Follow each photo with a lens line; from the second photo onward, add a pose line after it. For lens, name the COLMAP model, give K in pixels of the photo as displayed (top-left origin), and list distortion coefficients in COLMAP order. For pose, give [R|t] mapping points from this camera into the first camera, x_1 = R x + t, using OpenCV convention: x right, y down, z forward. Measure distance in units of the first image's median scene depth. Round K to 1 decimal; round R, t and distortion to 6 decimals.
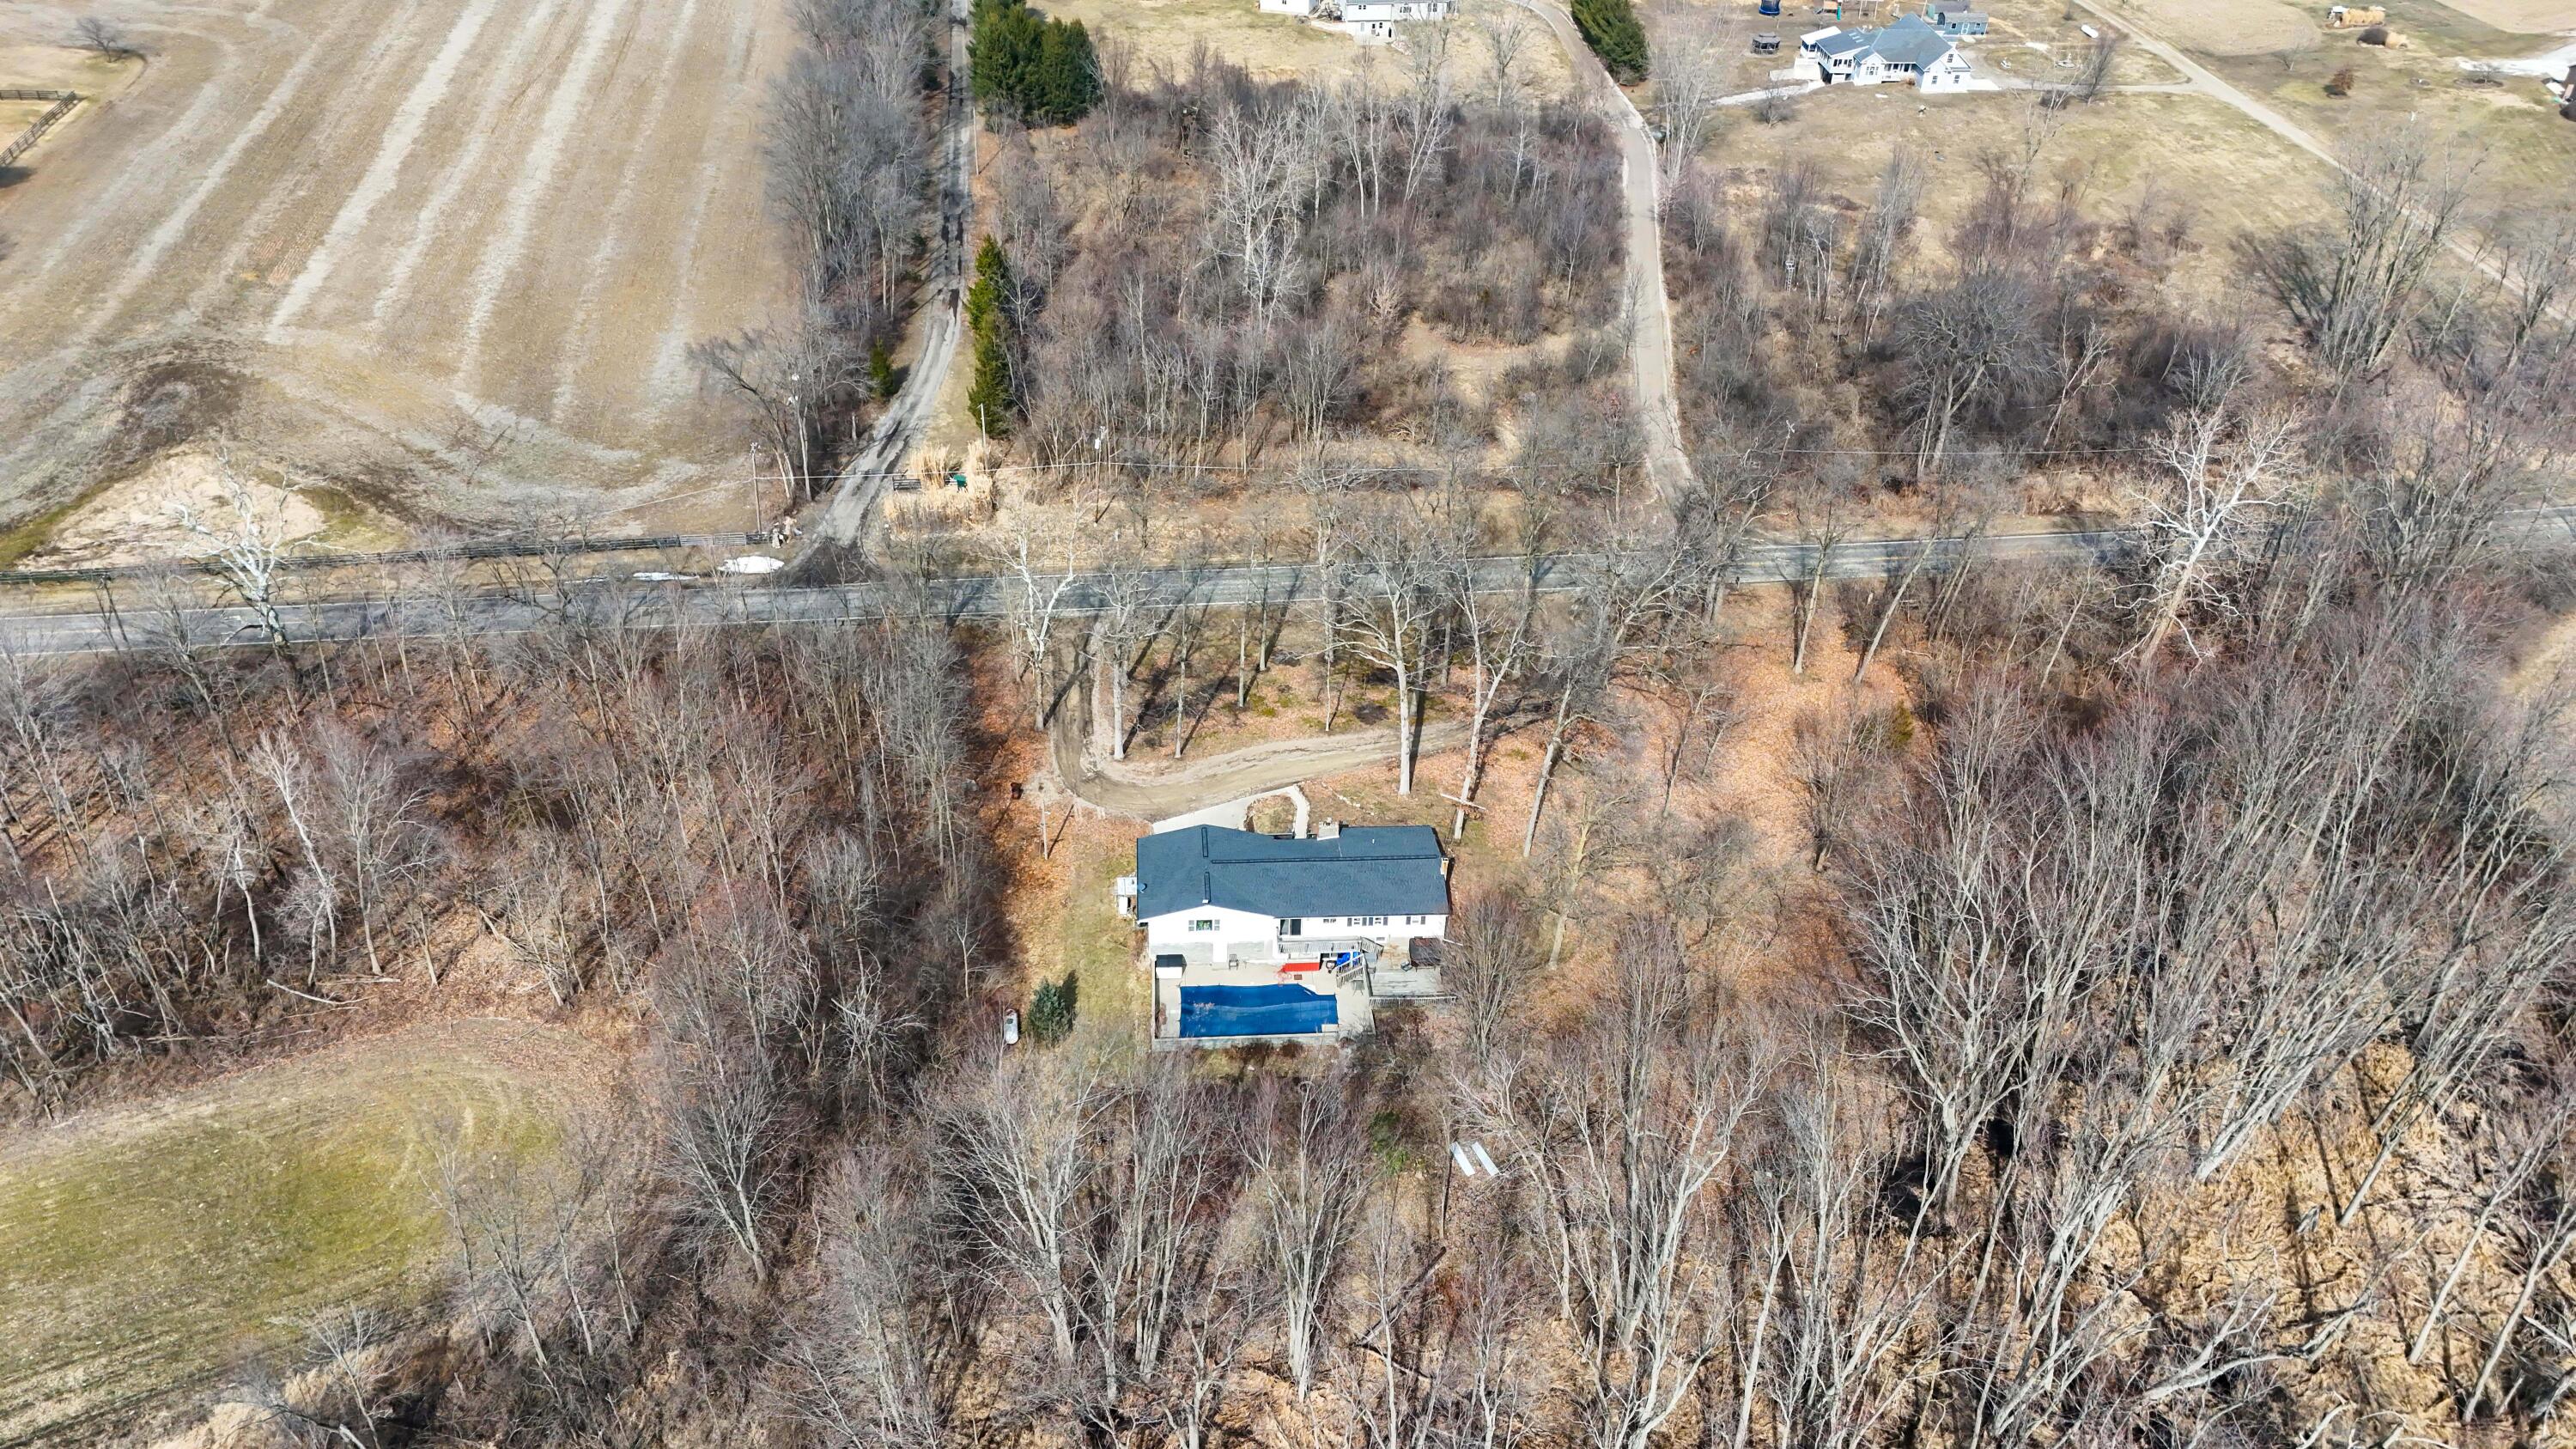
lens RADIAL K [[1878.6, 0, 1291.0], [0, 1878.6, 721.9], [0, 0, 1]] dist [0.086873, -0.076291]
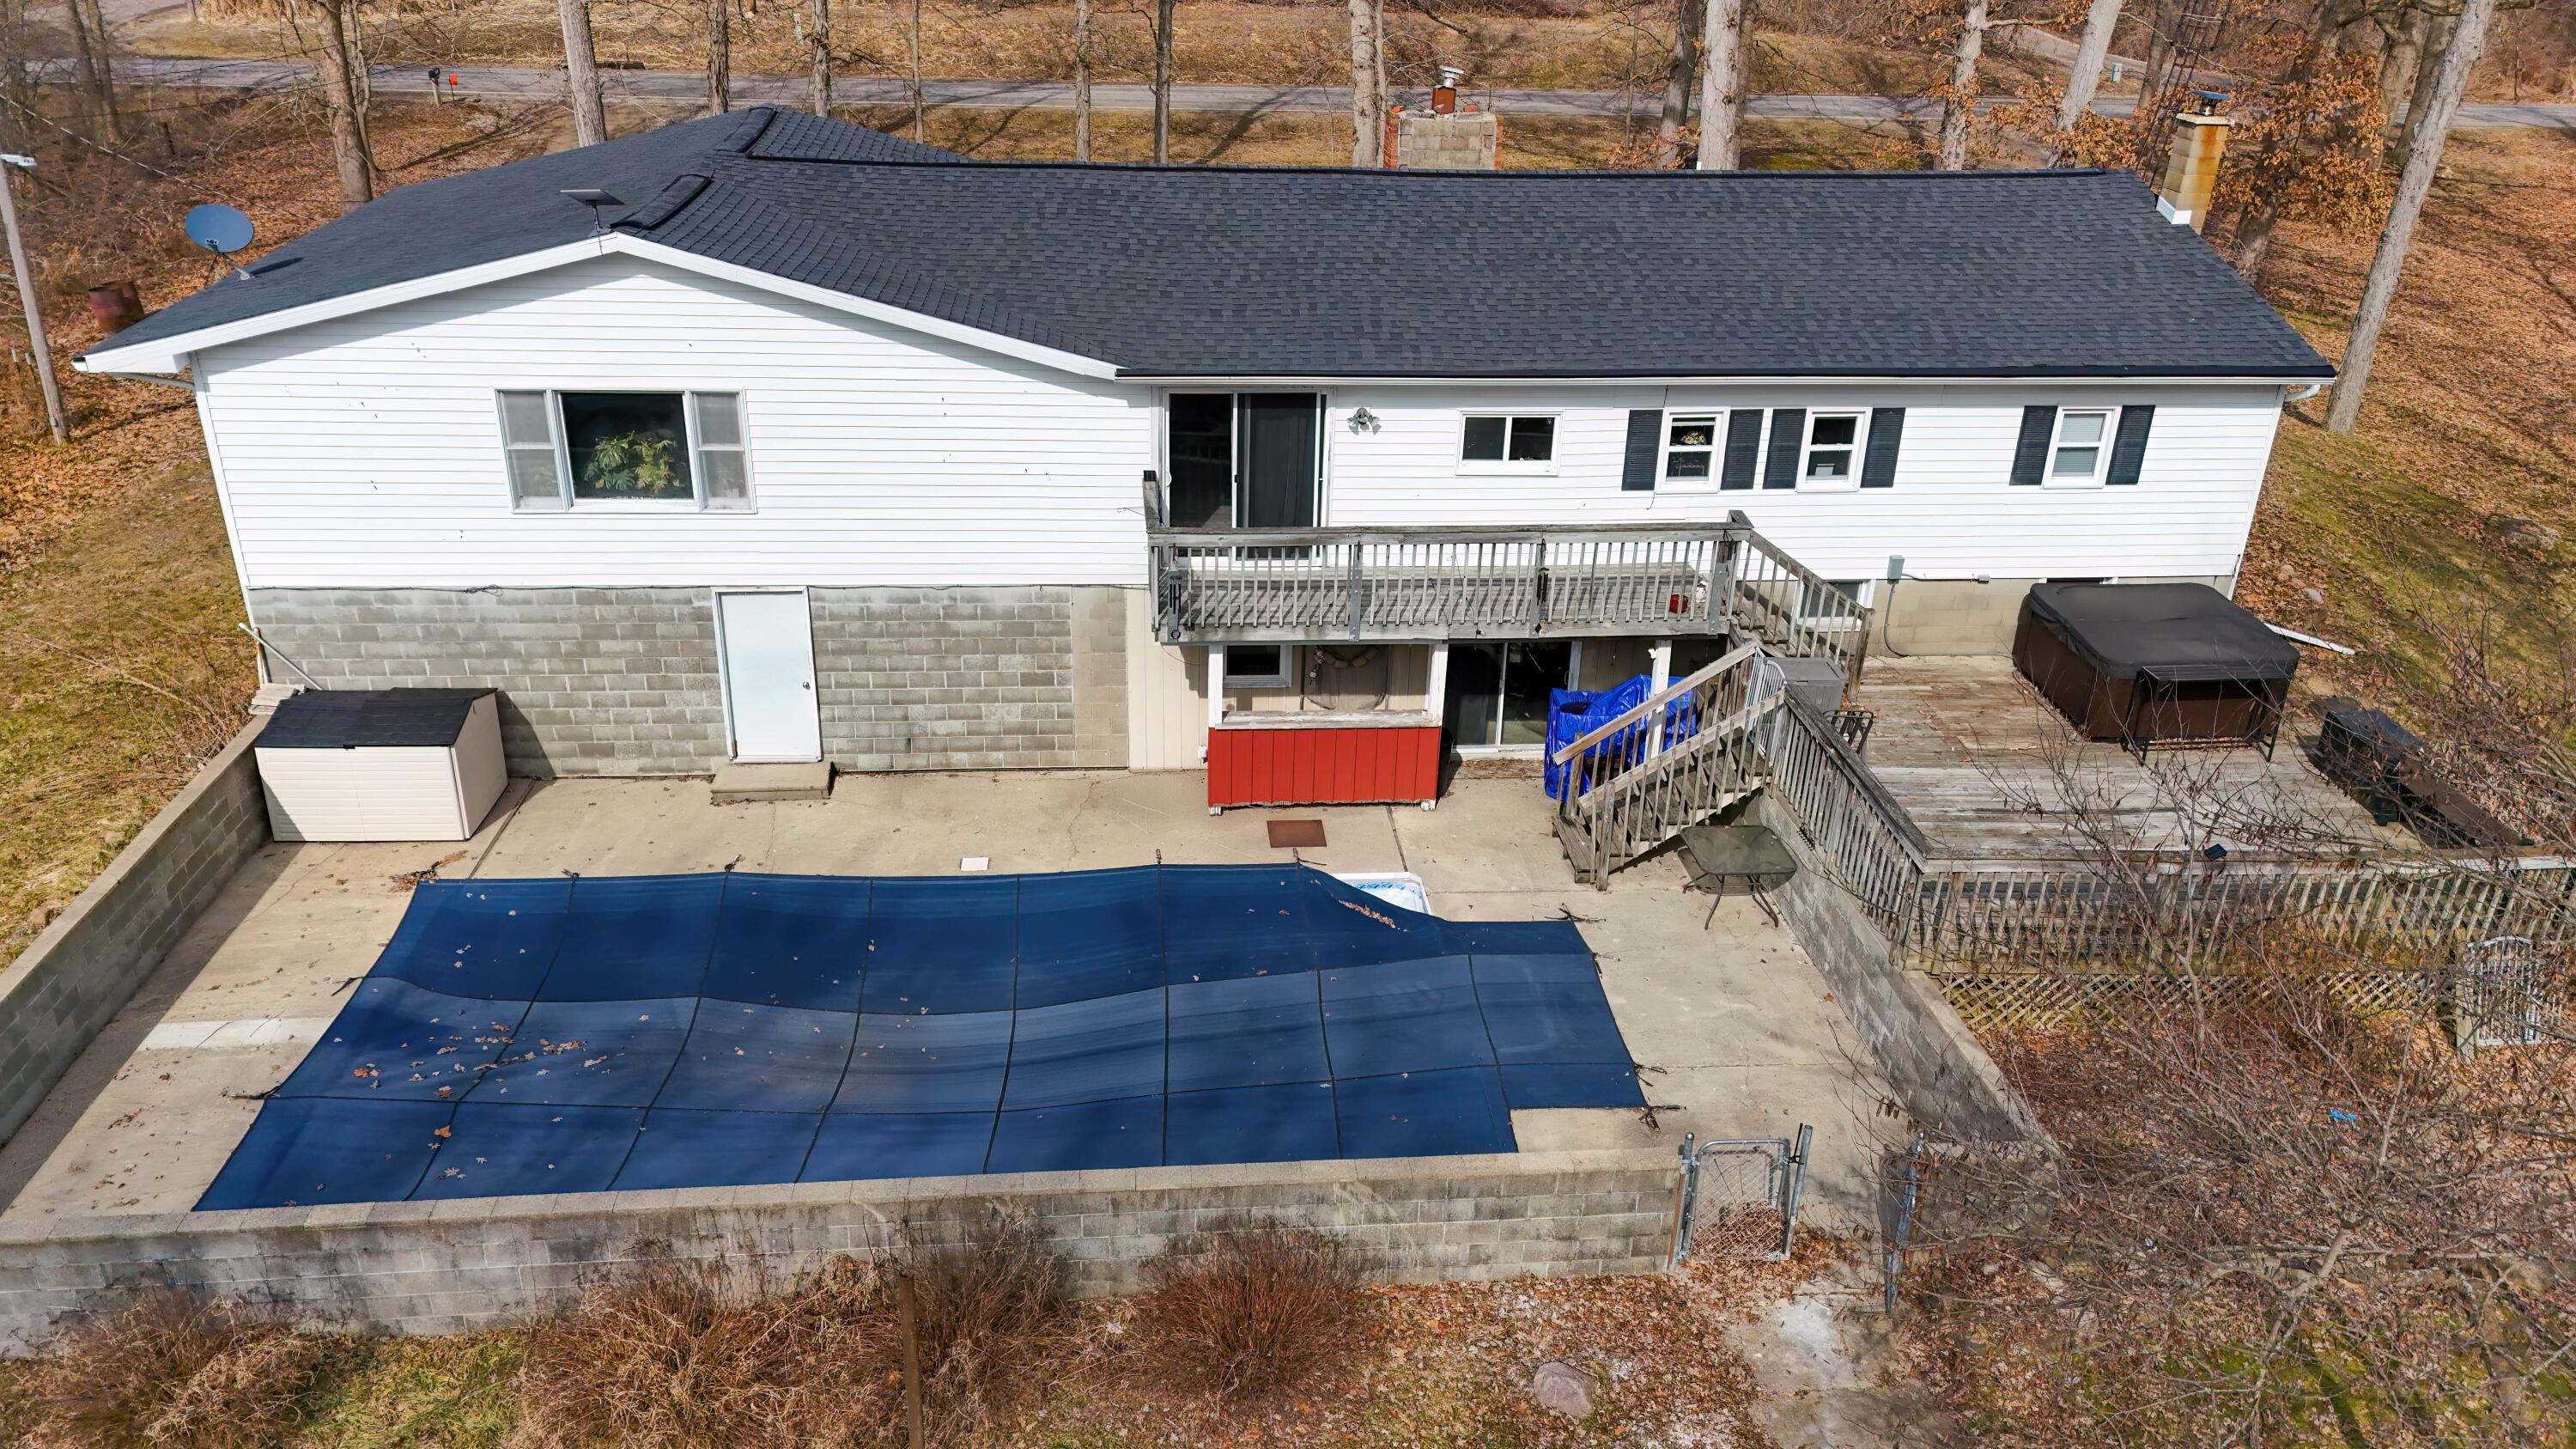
lens RADIAL K [[1878.6, 0, 1291.0], [0, 1878.6, 721.9], [0, 0, 1]] dist [0.086873, -0.076291]
pose [[0.998944, 0.002185, 0.045898, -0.002742], [0.007163, 0.979255, -0.202507, 0.135139], [-0.045388, 0.202621, 0.978205, 0.738437]]
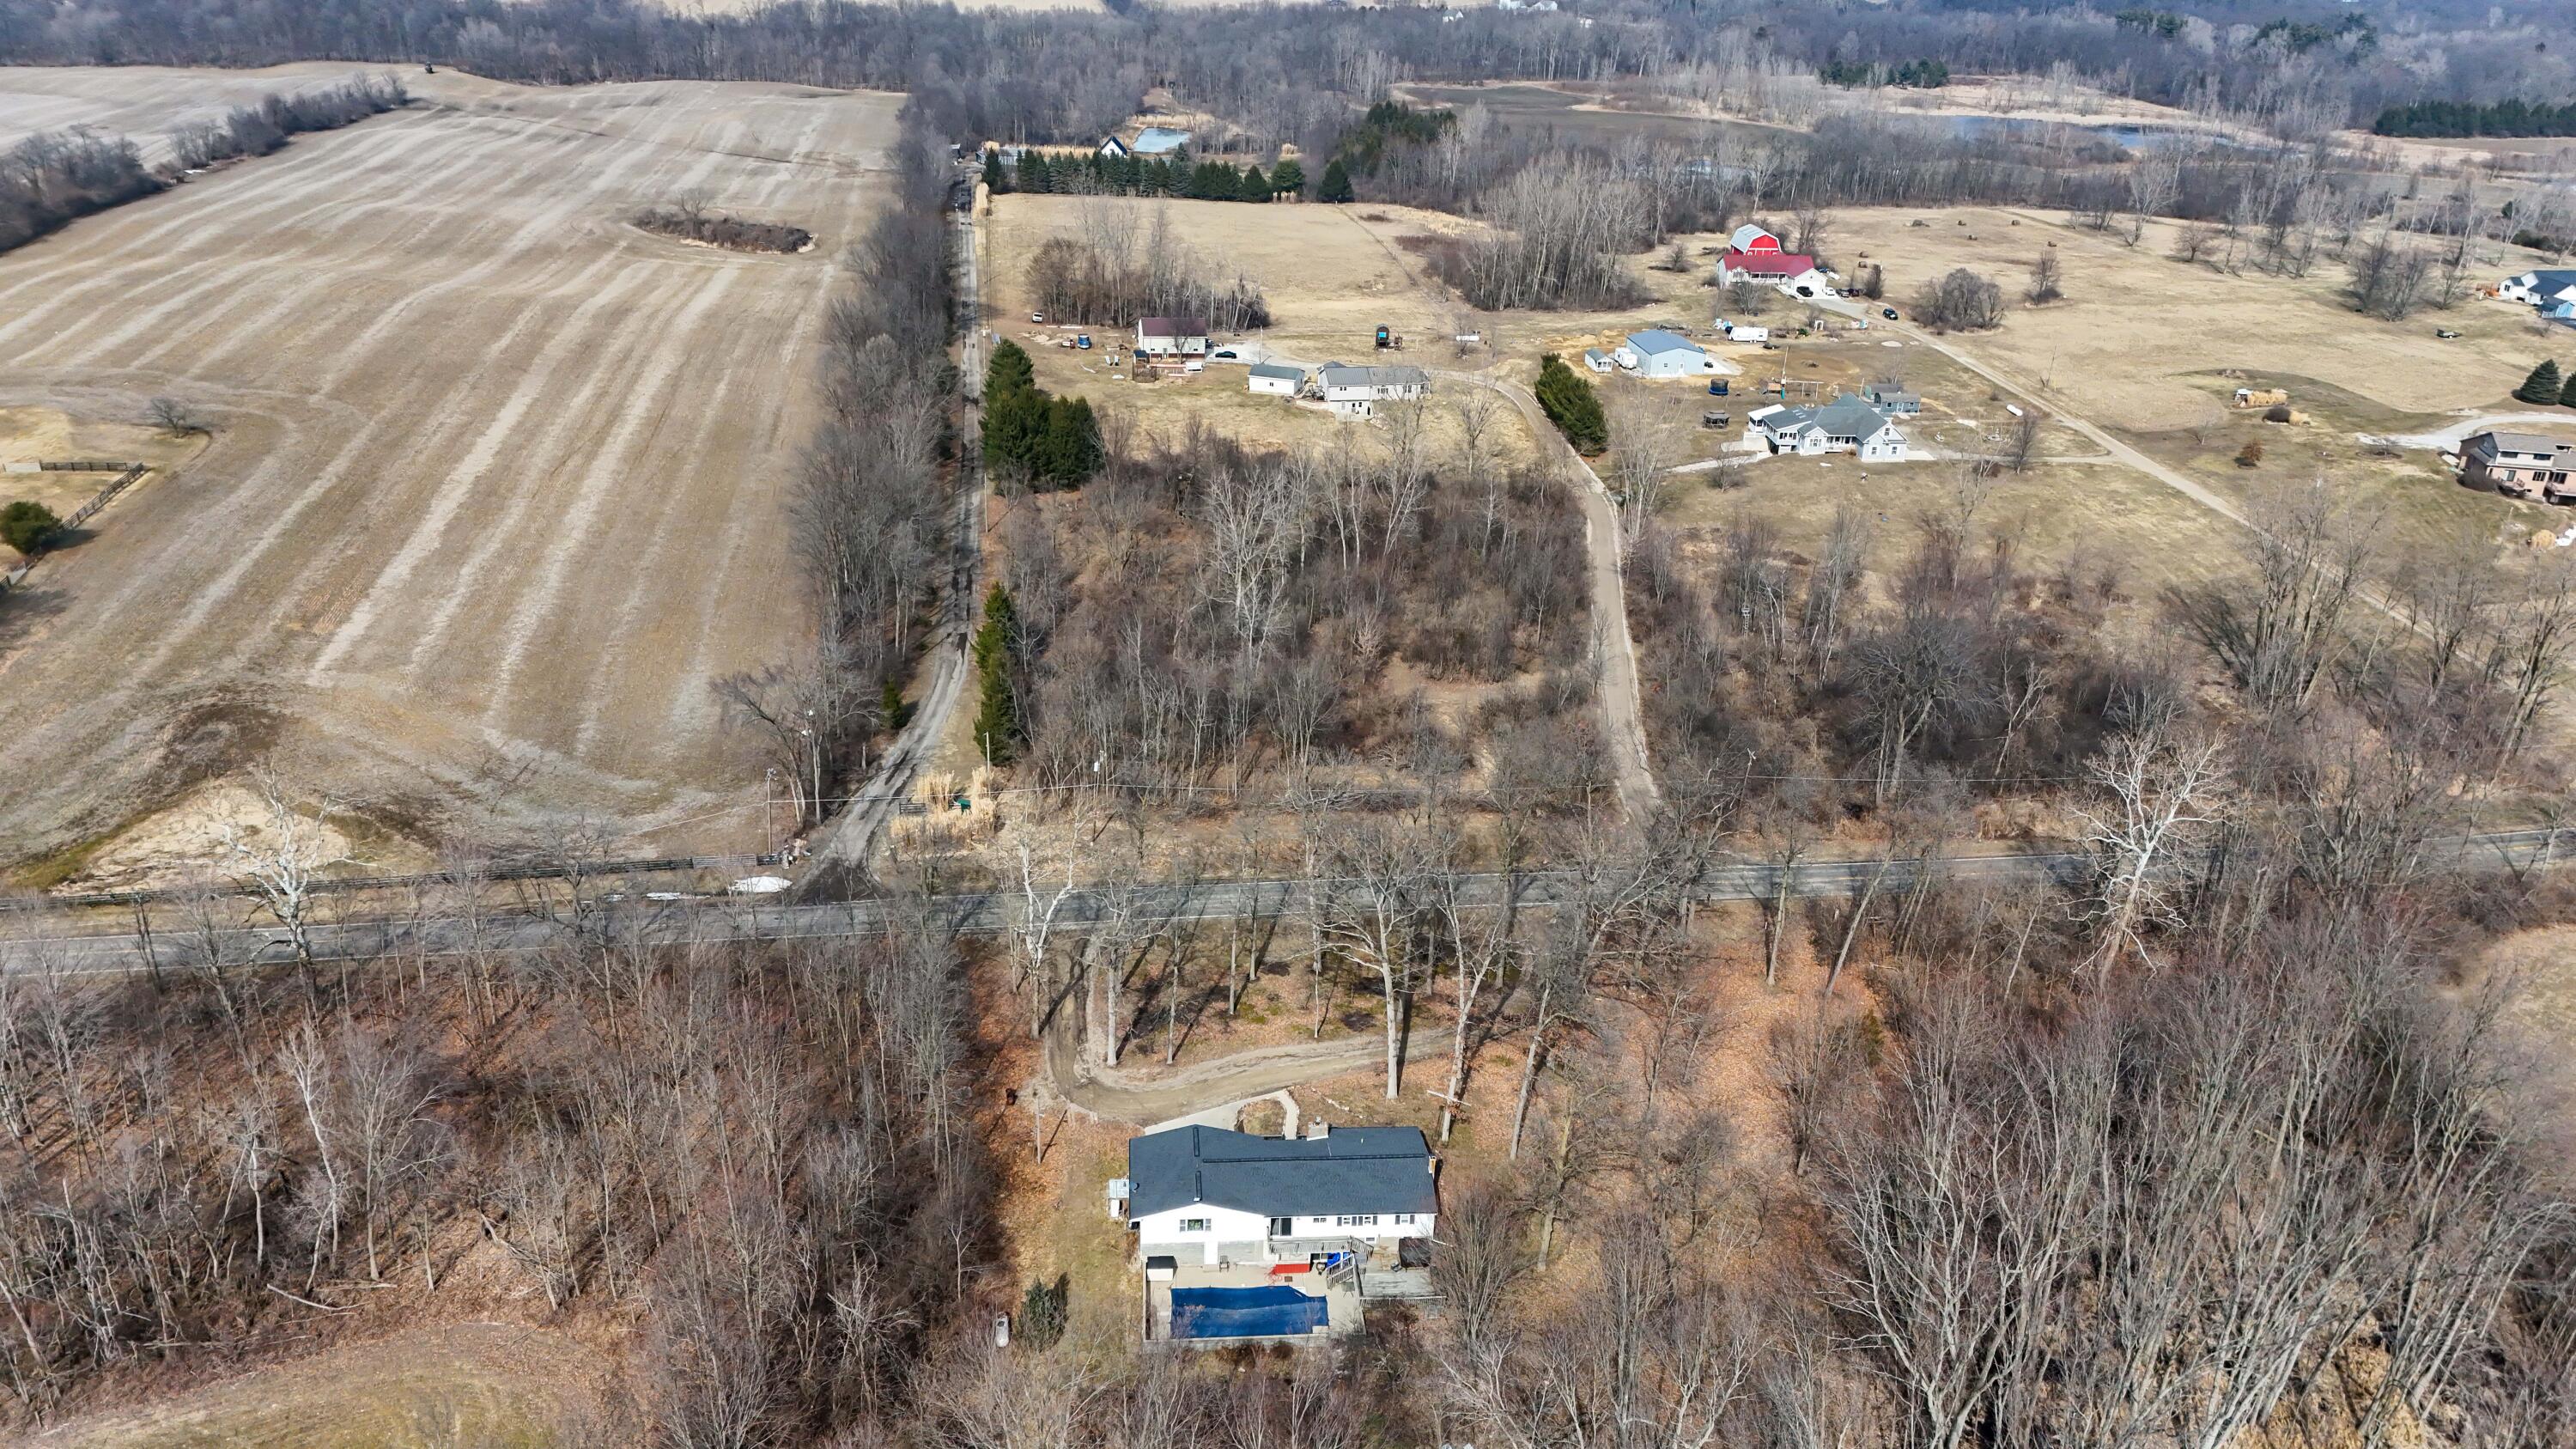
lens RADIAL K [[1878.6, 0, 1291.0], [0, 1878.6, 721.9], [0, 0, 1]] dist [0.086873, -0.076291]
pose [[0.999971, -0.001967, 0.007302, -0.001434], [0.003313, 0.981949, -0.189119, 0.029786], [-0.006798, 0.189138, 0.981927, -0.043484]]
